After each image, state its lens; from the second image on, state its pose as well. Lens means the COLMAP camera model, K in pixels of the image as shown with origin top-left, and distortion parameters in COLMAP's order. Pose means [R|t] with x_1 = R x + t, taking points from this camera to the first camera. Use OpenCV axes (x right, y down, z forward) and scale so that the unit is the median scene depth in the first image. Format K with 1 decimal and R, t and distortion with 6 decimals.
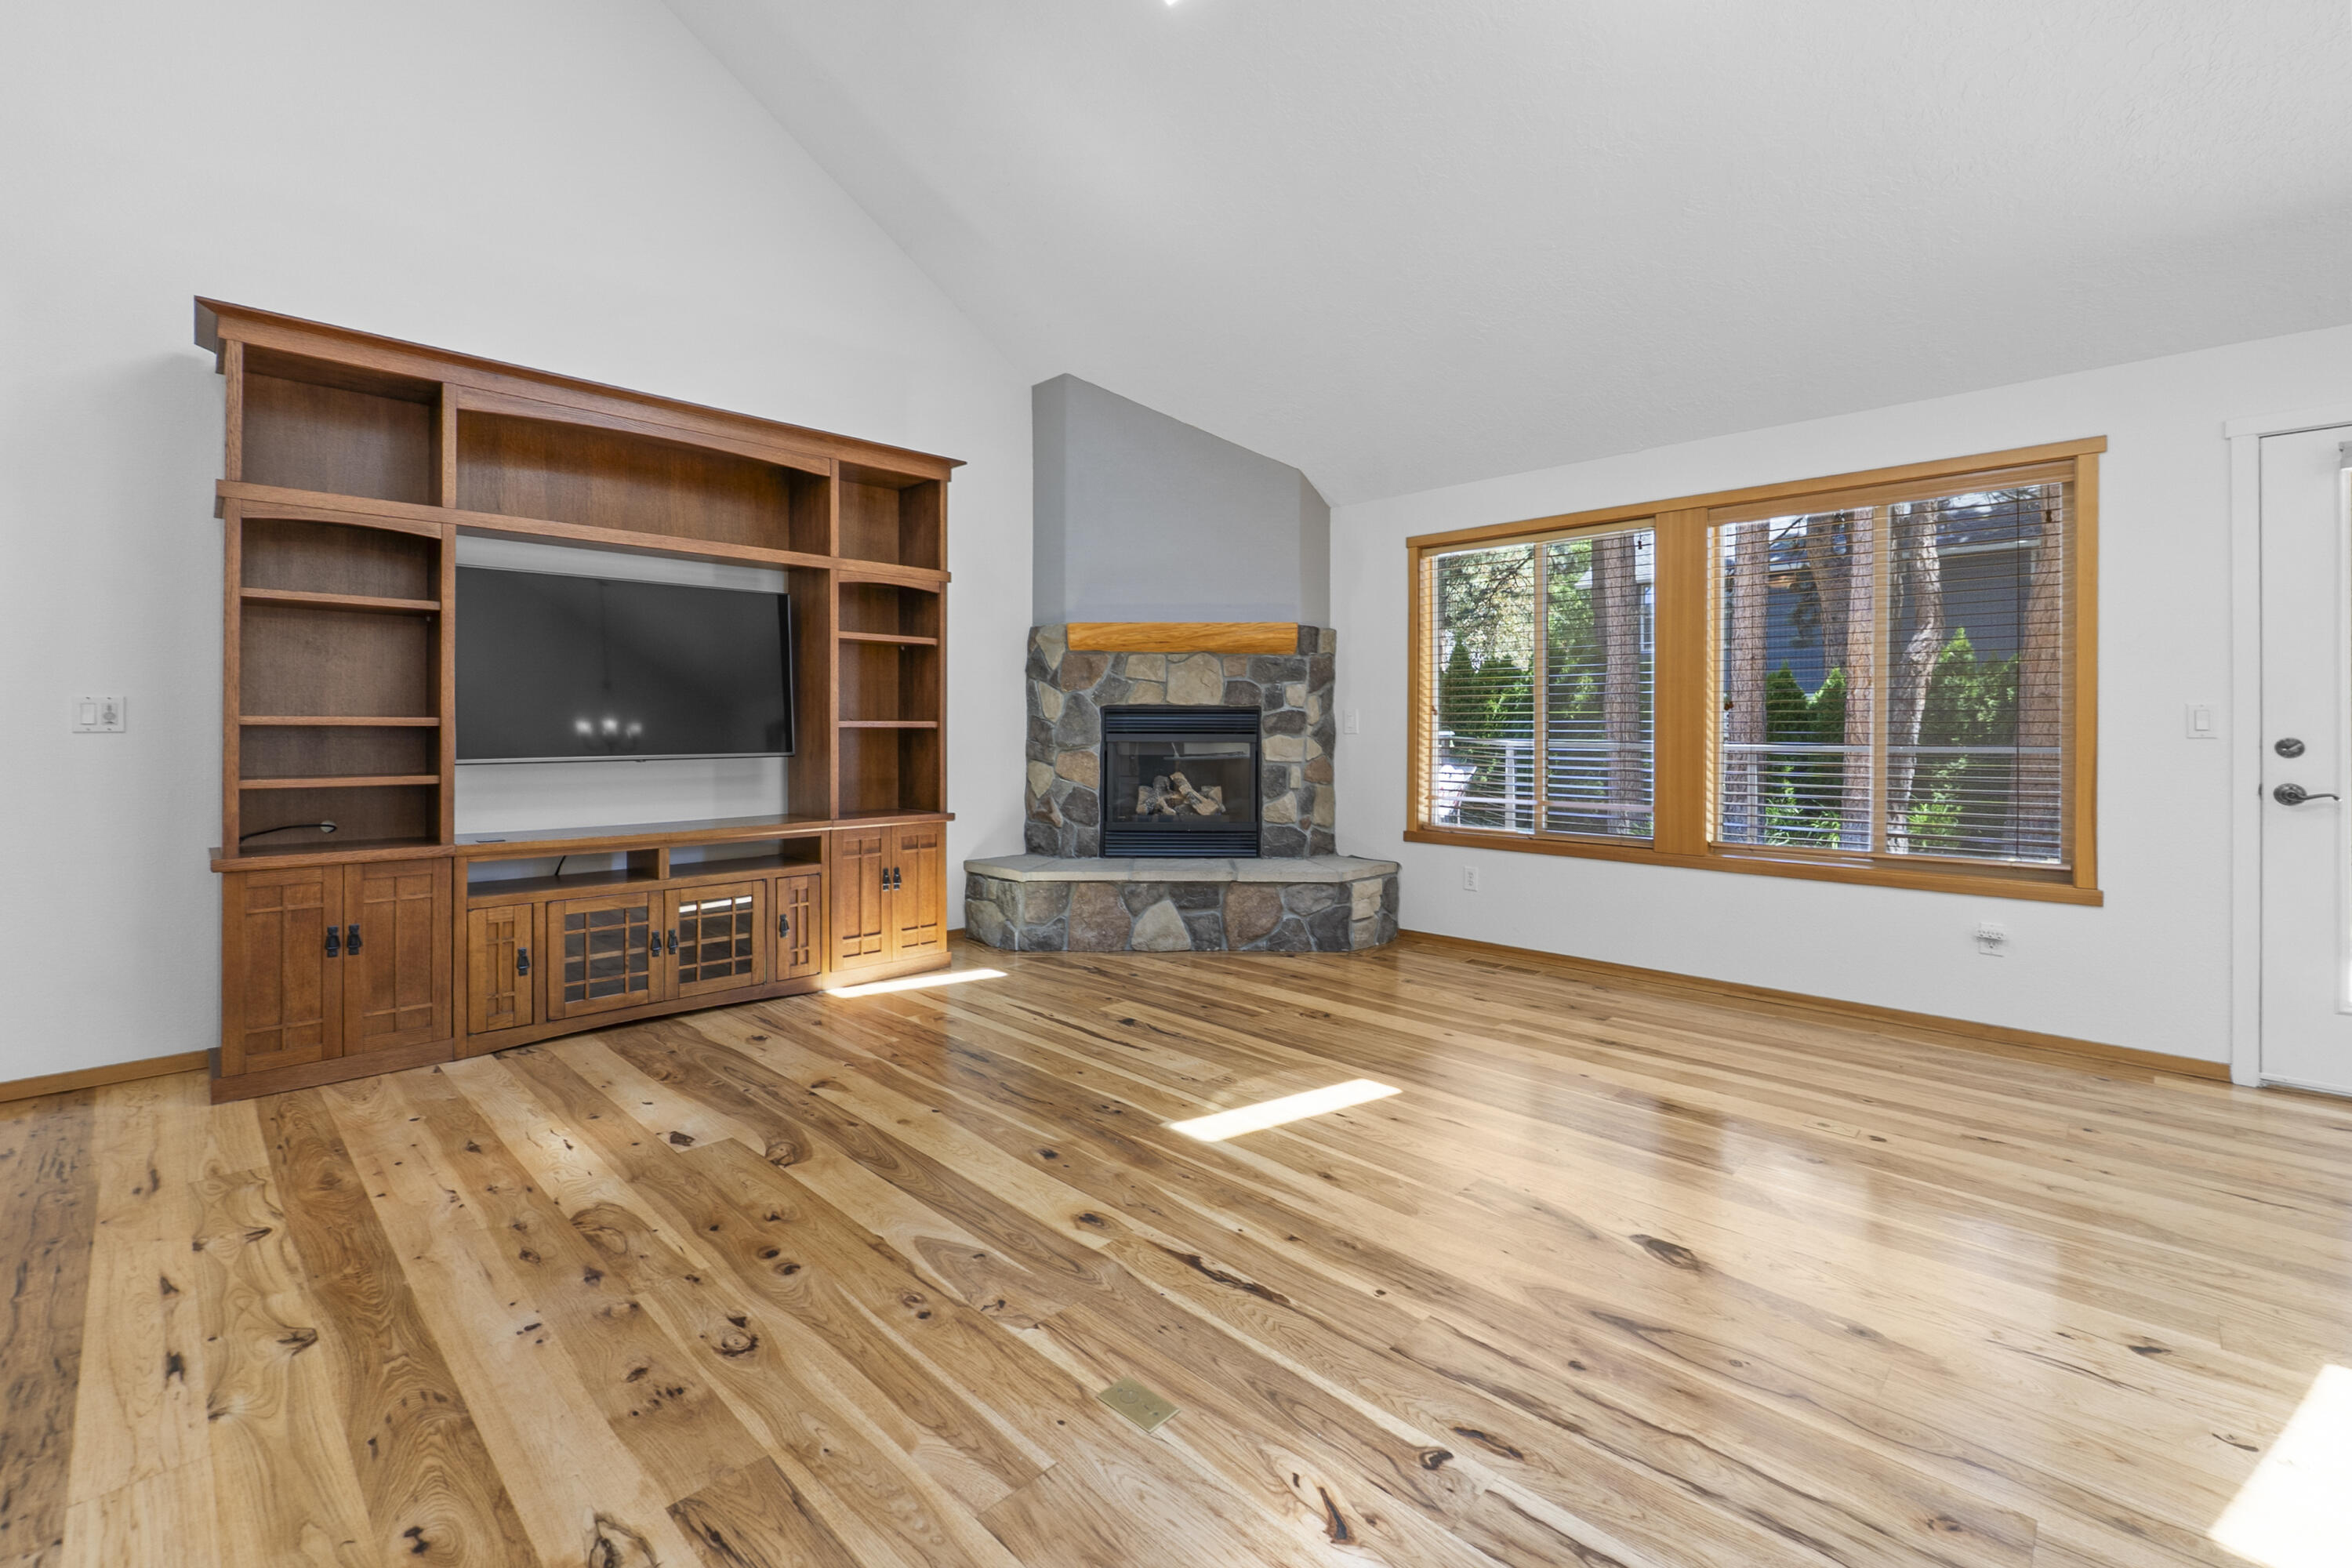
lens RADIAL K [[1007.3, 0, 1149.9], [0, 1007.3, 718.7], [0, 0, 1]] dist [-0.006178, -0.001084]
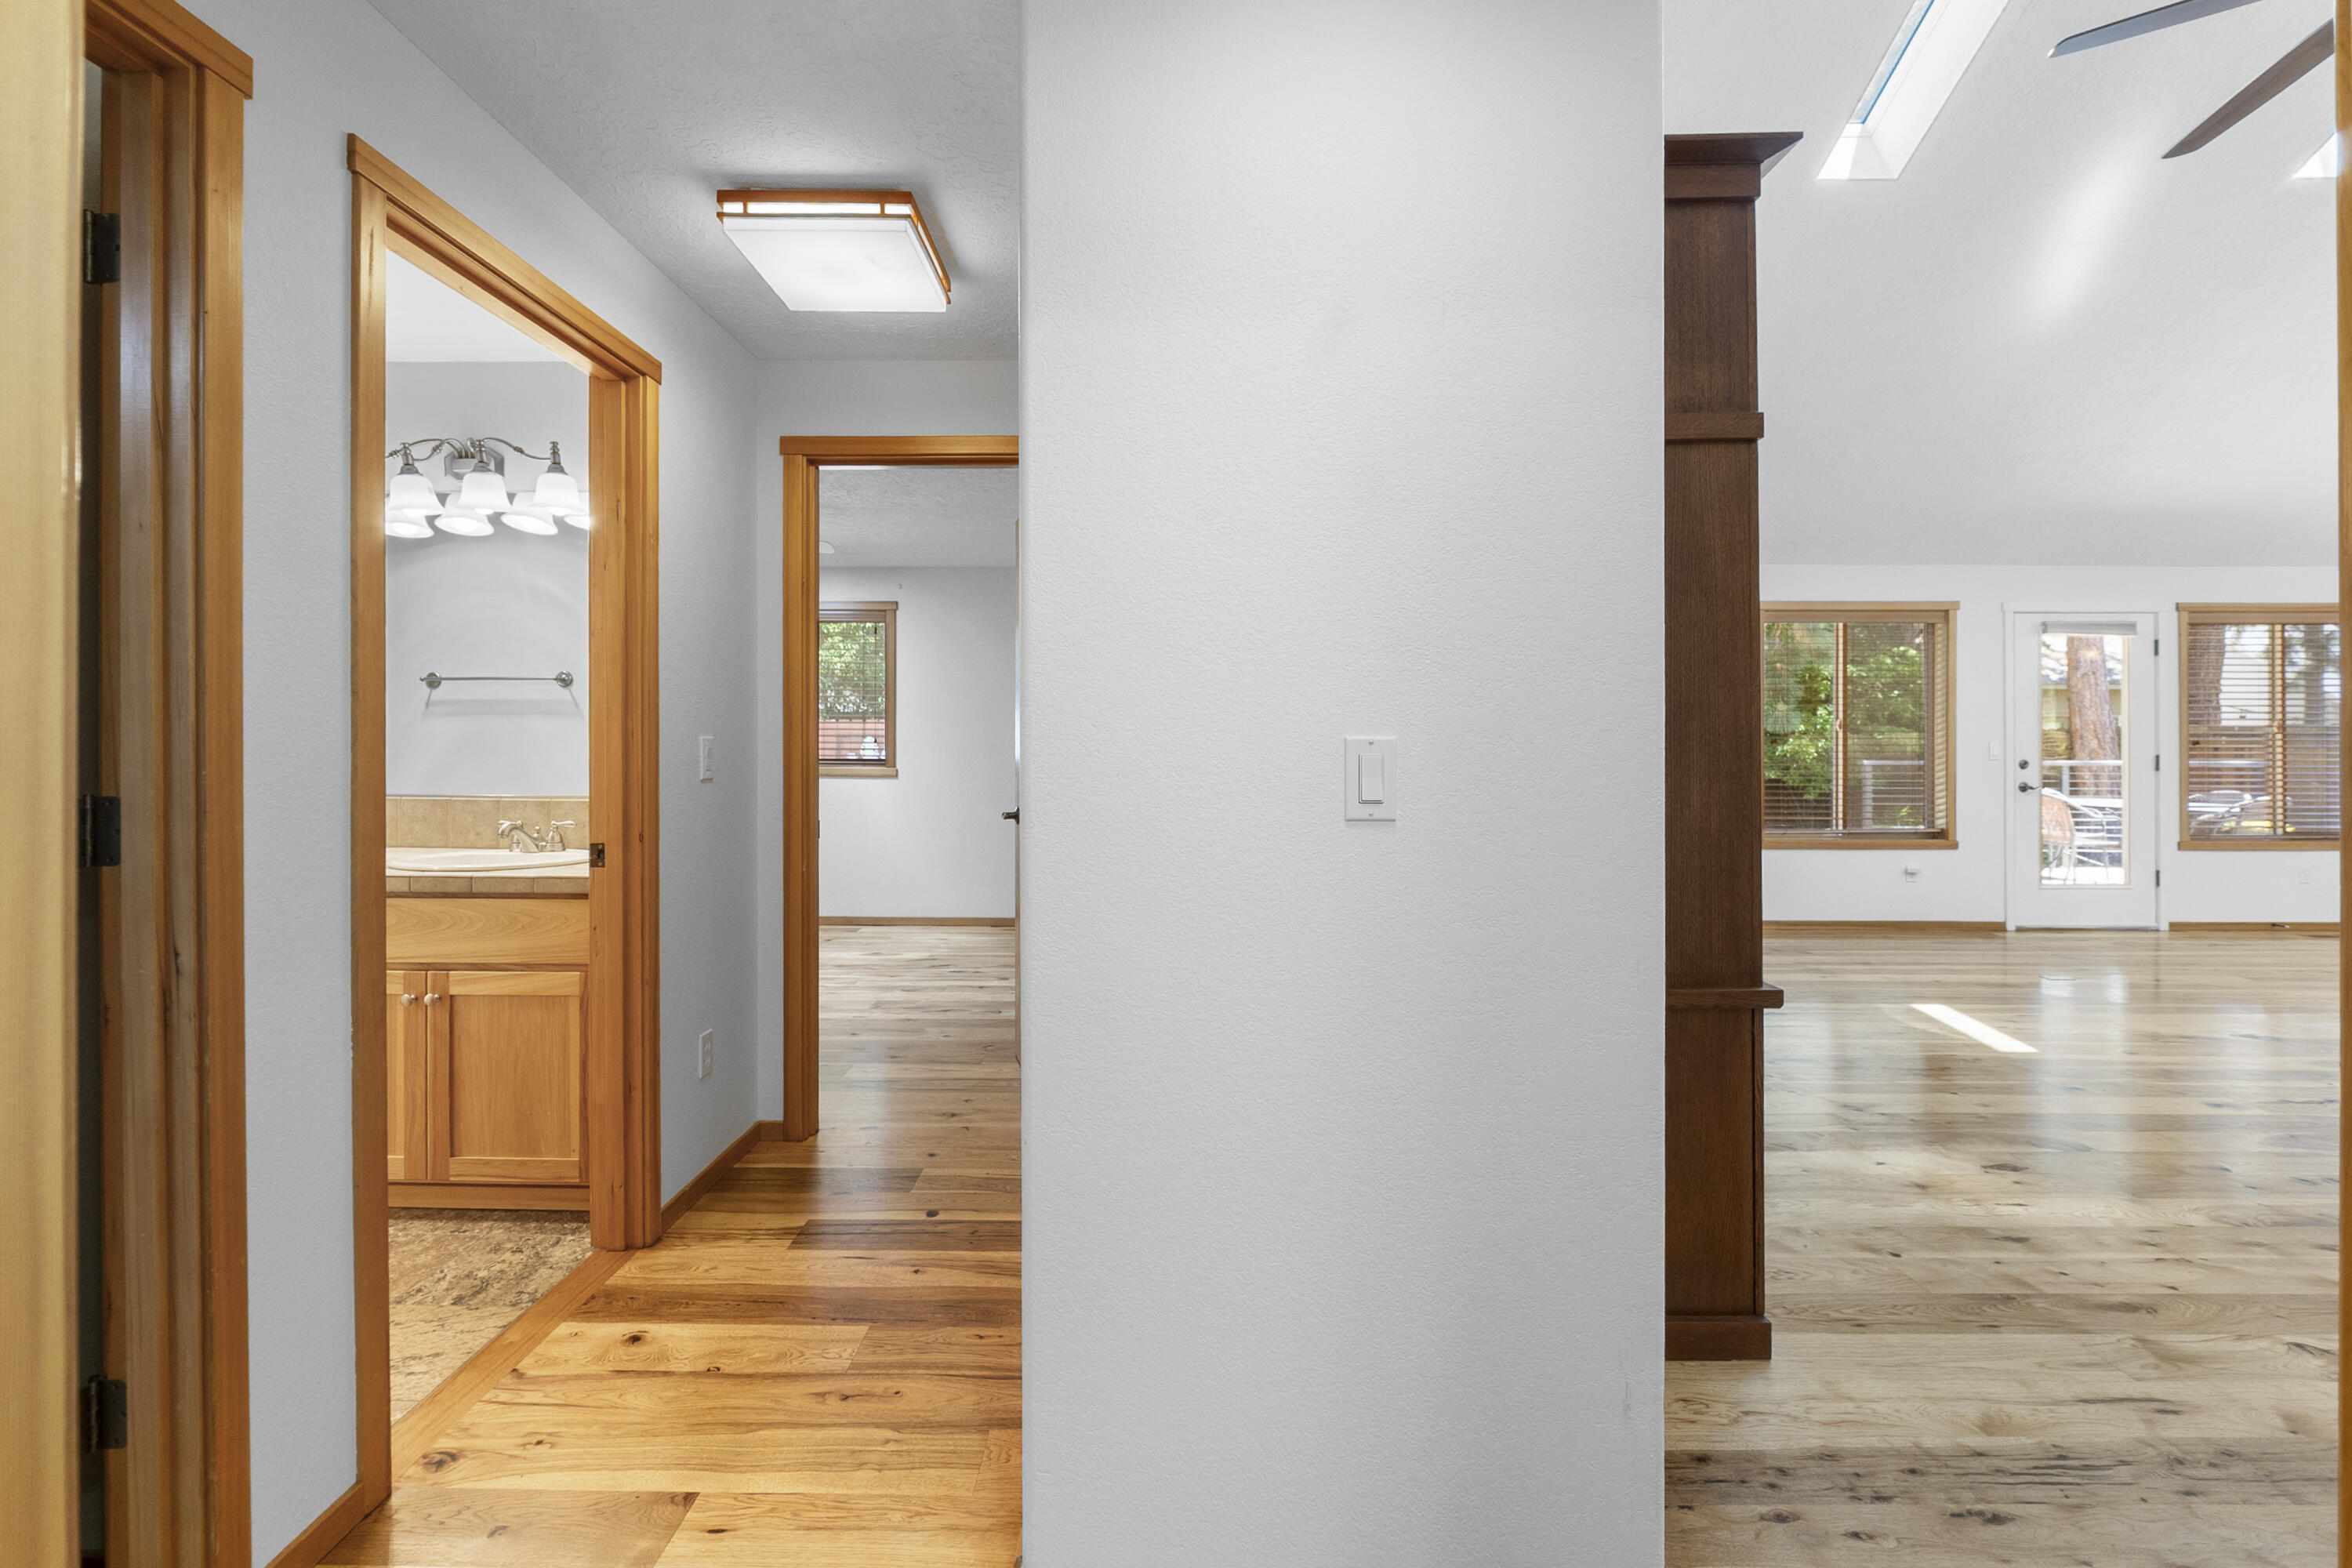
lens RADIAL K [[1007.3, 0, 1153.2], [0, 1007.3, 742.6], [0, 0, 1]] dist [-0.006178, -0.001084]
pose [[0.716572, -0.002720, 0.697508, -1.558955], [-0.004296, 0.999956, 0.008313, -0.025145], [-0.697500, -0.008953, 0.716529, 0.747291]]
